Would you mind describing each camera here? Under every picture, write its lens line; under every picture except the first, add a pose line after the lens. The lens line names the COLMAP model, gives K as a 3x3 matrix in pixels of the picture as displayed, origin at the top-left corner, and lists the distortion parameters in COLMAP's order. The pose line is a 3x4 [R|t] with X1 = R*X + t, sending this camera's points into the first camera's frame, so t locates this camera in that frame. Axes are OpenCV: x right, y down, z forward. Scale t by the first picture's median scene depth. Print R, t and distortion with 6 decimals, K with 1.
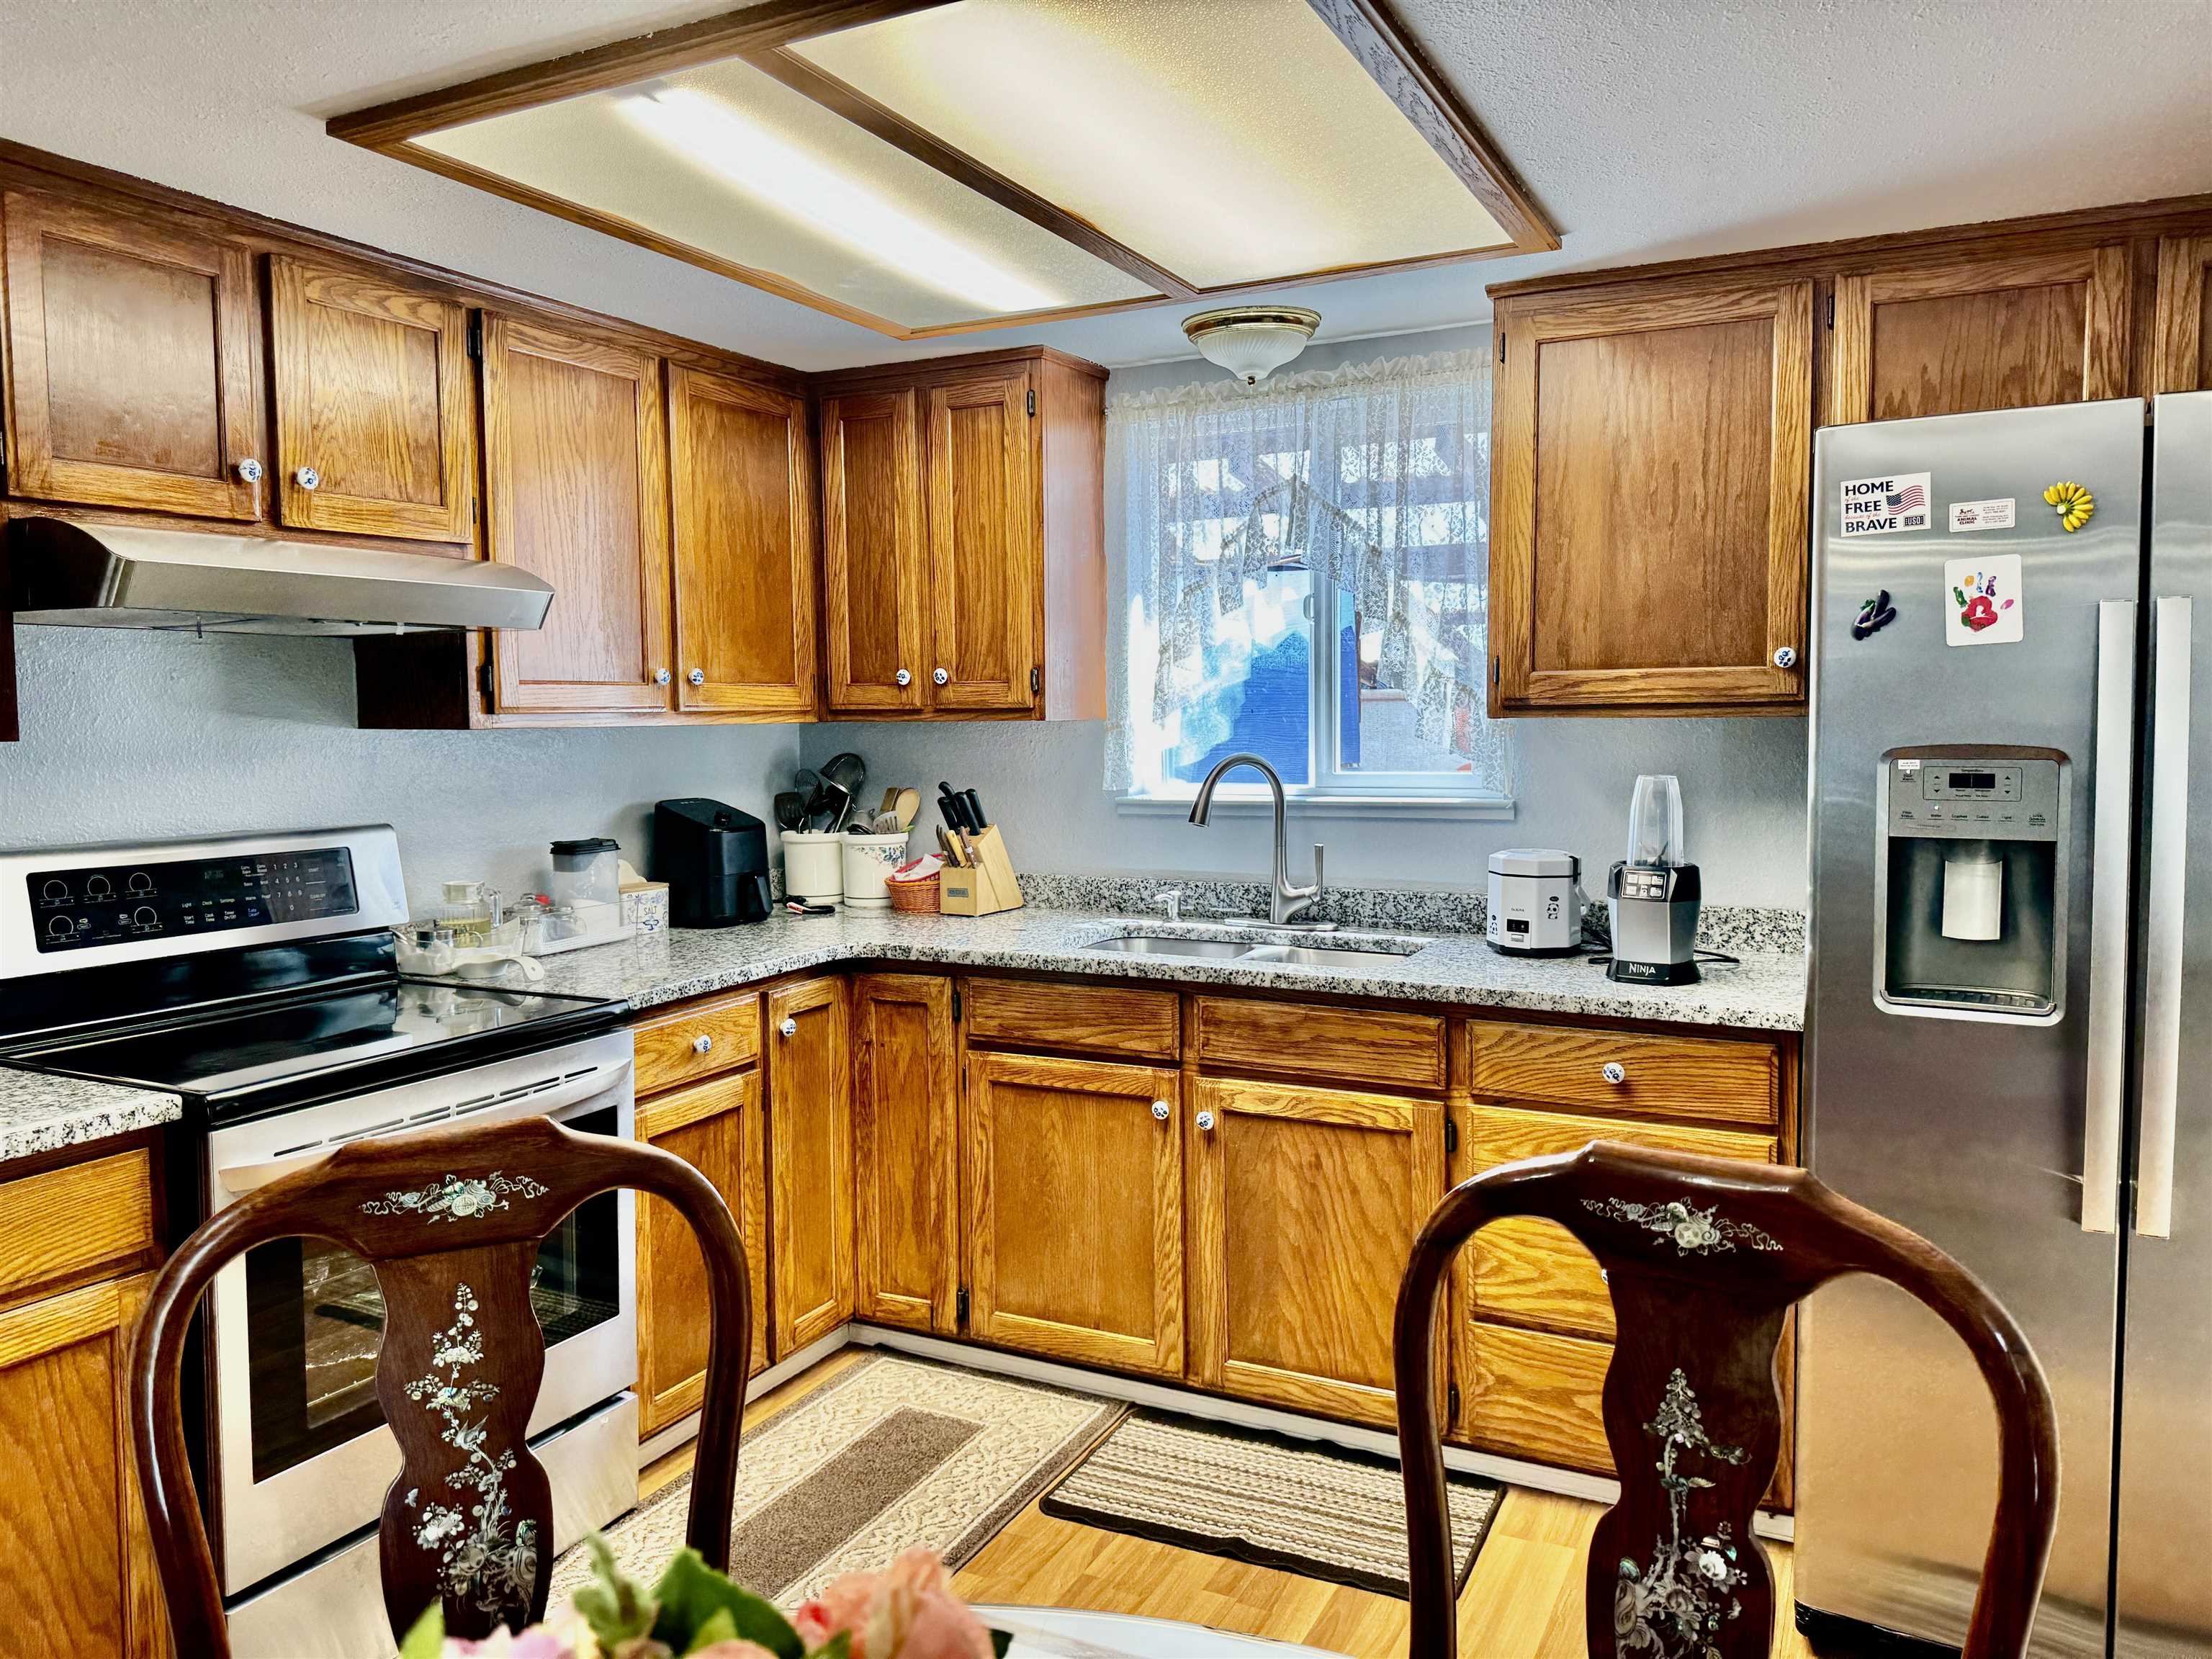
lens RADIAL K [[1571.6, 0, 1106.0], [0, 1571.6, 829.5], [0, 0, 1]] dist [0.086829, -0.154828]
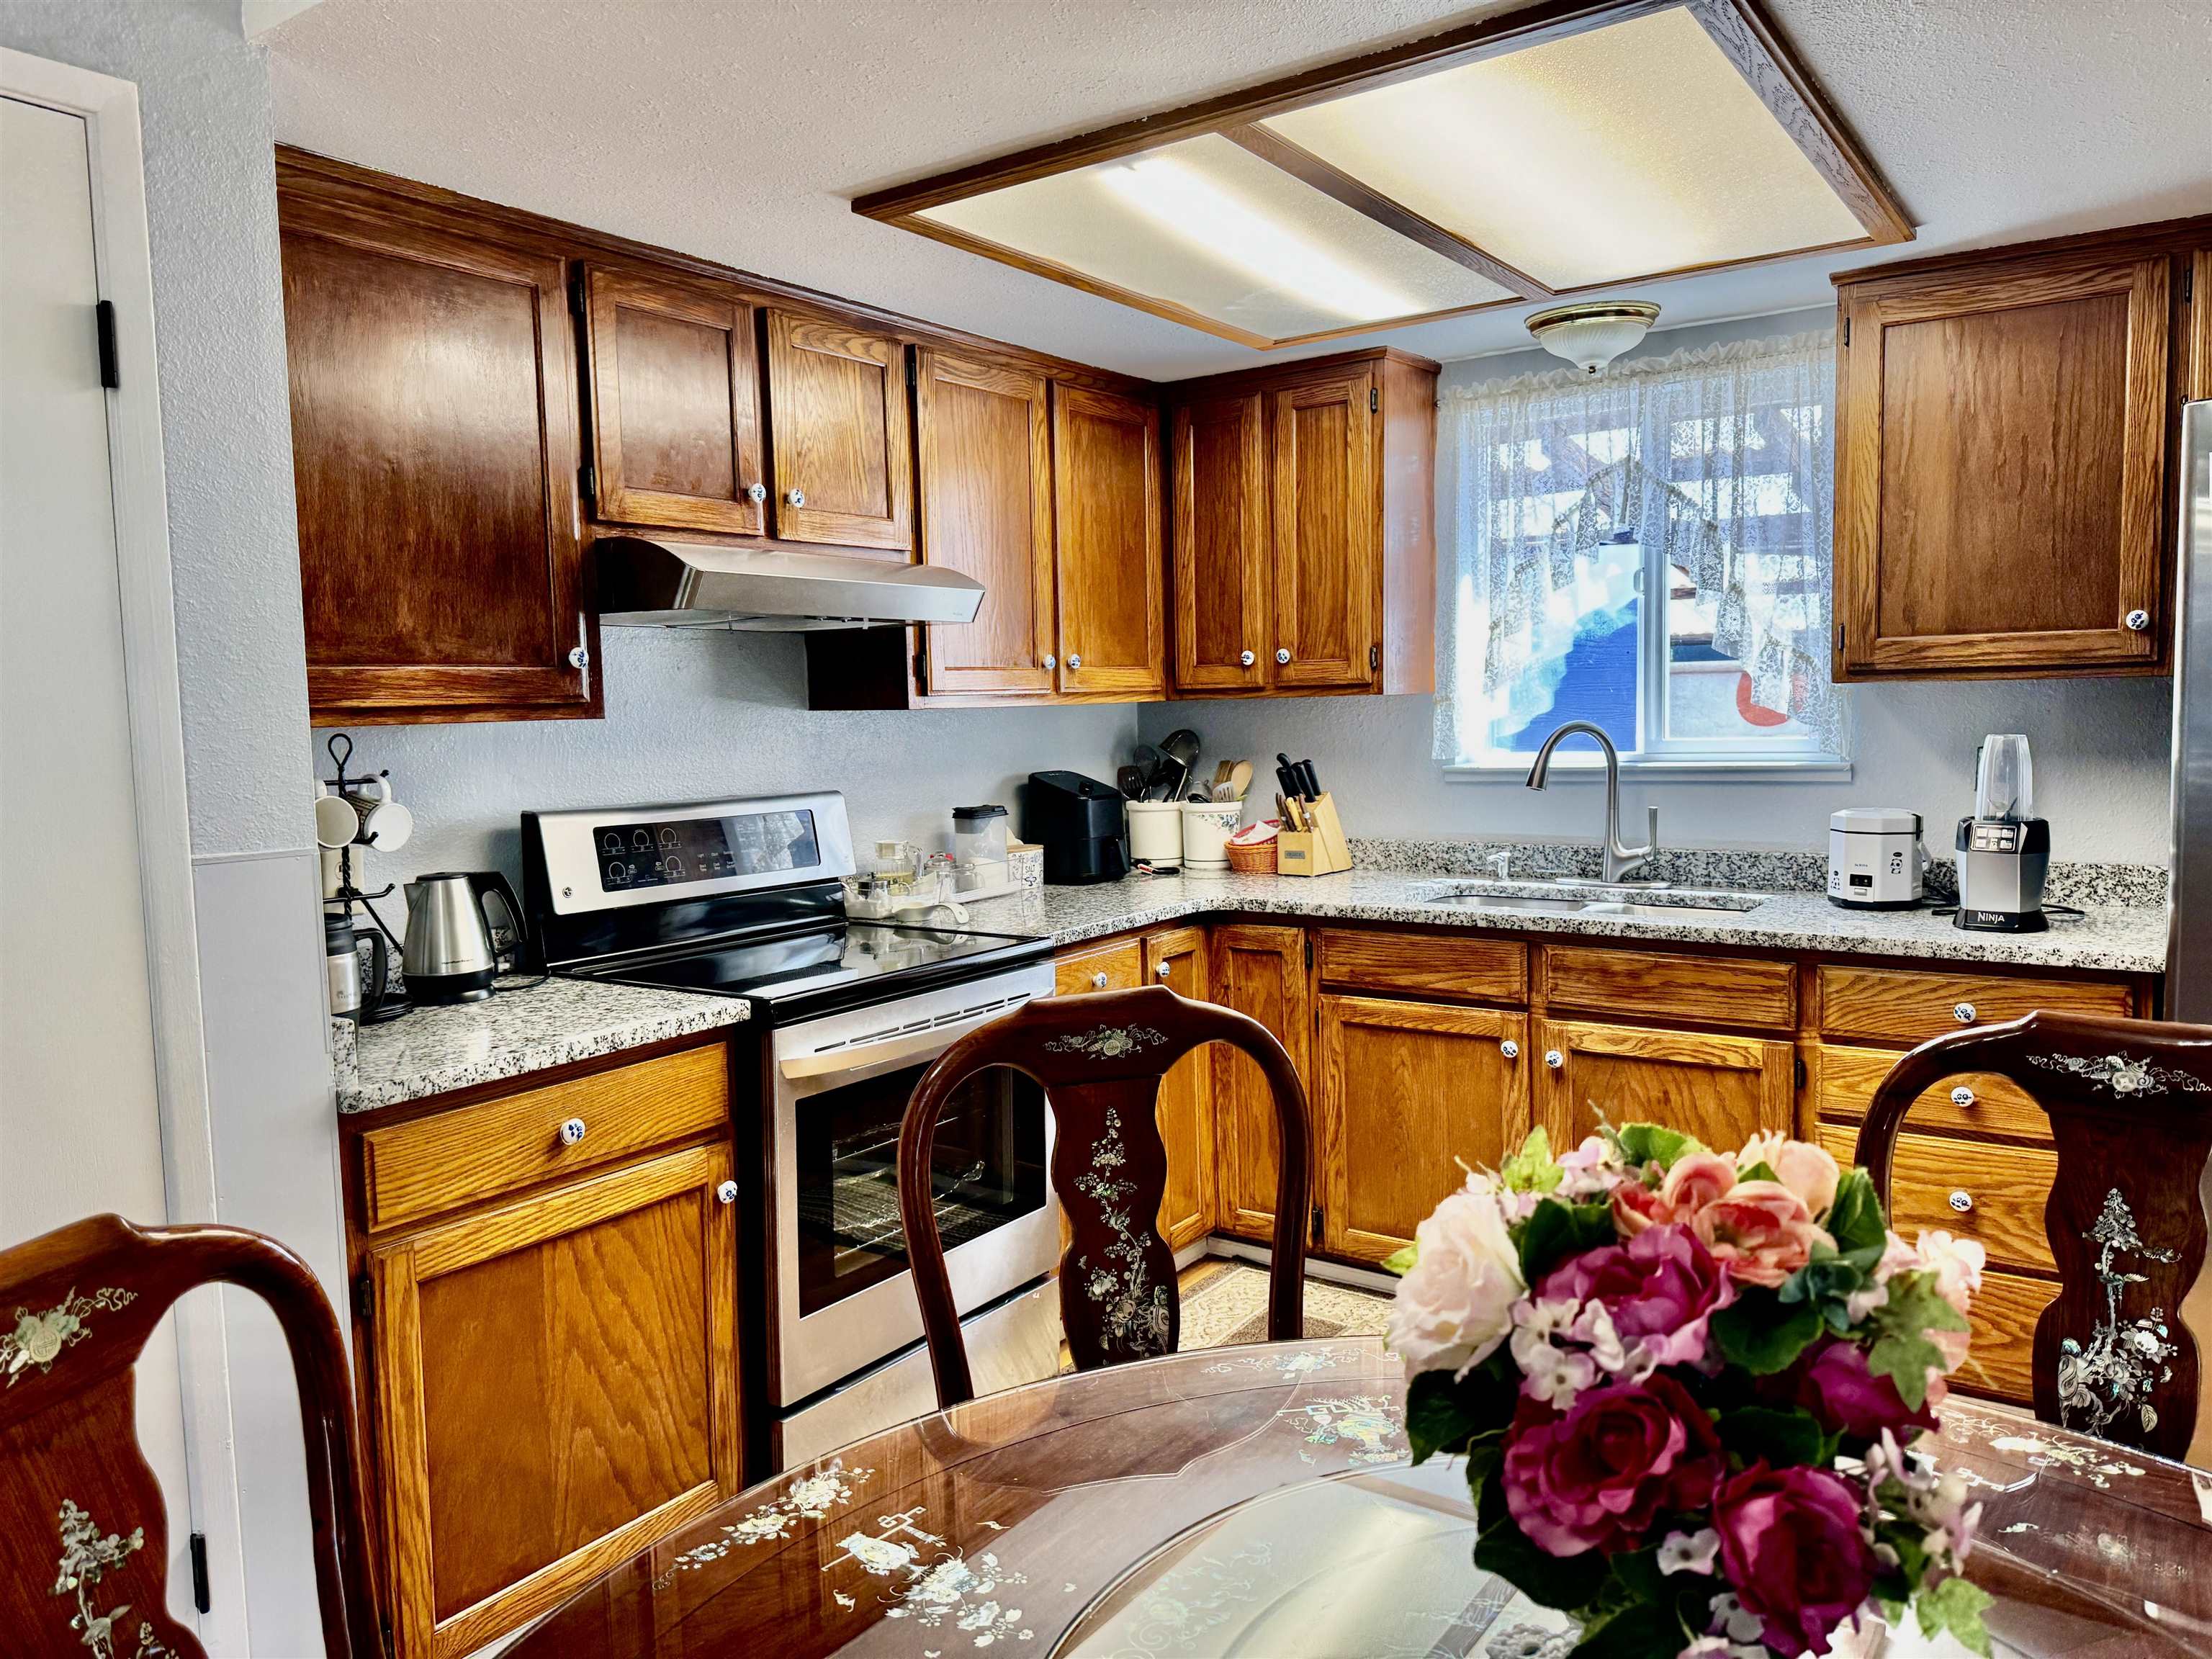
lens RADIAL K [[1564.1, 0, 1101.2], [0, 1564.1, 845.2], [0, 0, 1]] dist [0.057000, -0.075891]
pose [[0.989137, -0.001520, -0.146987, -0.087527], [0.004292, 0.999819, 0.018543, 0.016443], [0.146932, -0.018972, 0.988965, -0.119975]]
